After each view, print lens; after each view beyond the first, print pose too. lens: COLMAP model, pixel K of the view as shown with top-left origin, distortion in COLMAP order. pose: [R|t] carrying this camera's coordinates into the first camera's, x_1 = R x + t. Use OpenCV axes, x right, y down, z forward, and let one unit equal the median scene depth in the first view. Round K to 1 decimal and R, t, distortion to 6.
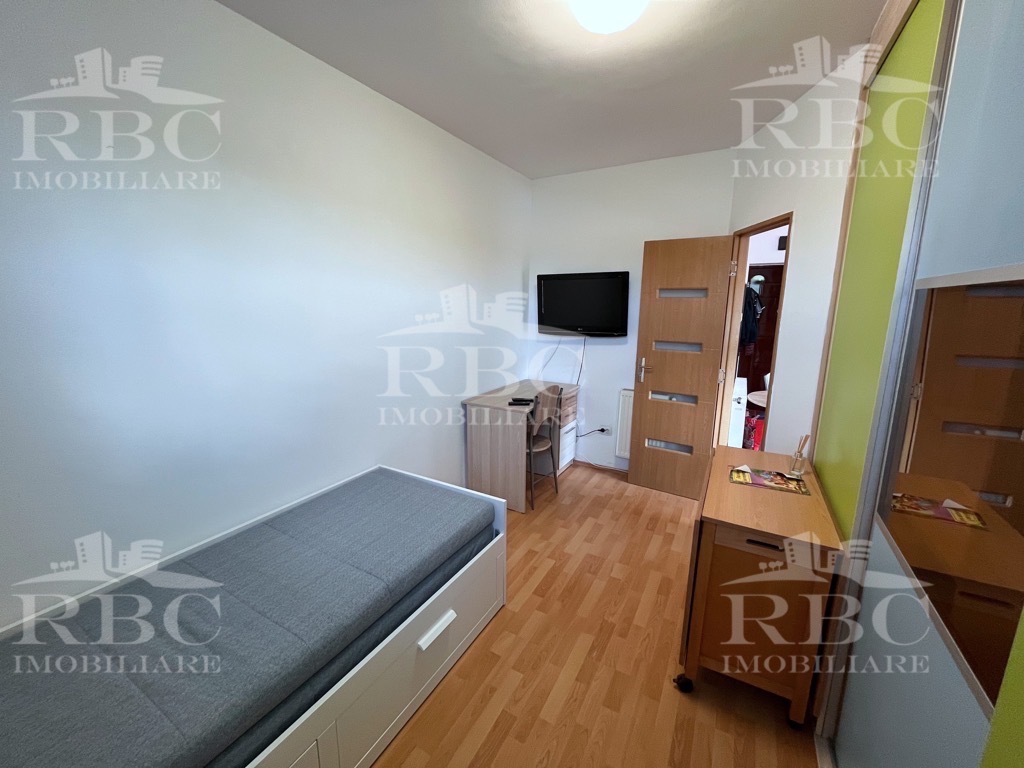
lens RADIAL K [[412.5, 0, 514.8], [0, 412.5, 378.5], [0, 0, 1]] dist [-0.000774, -0.001510]
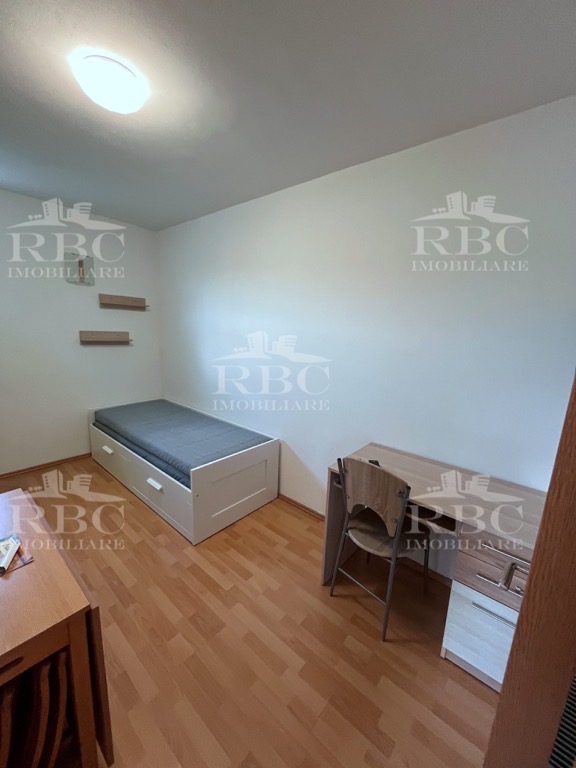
lens RADIAL K [[309.4, 0, 289.4], [0, 309.4, 382.8], [0, 0, 1]] dist [-0.000774, -0.001510]
pose [[-0.197499, 0.172851, -0.964944, 0.726294], [-0.211056, 0.953751, 0.214044, -0.236480], [0.957314, 0.245931, -0.151884, 1.171472]]
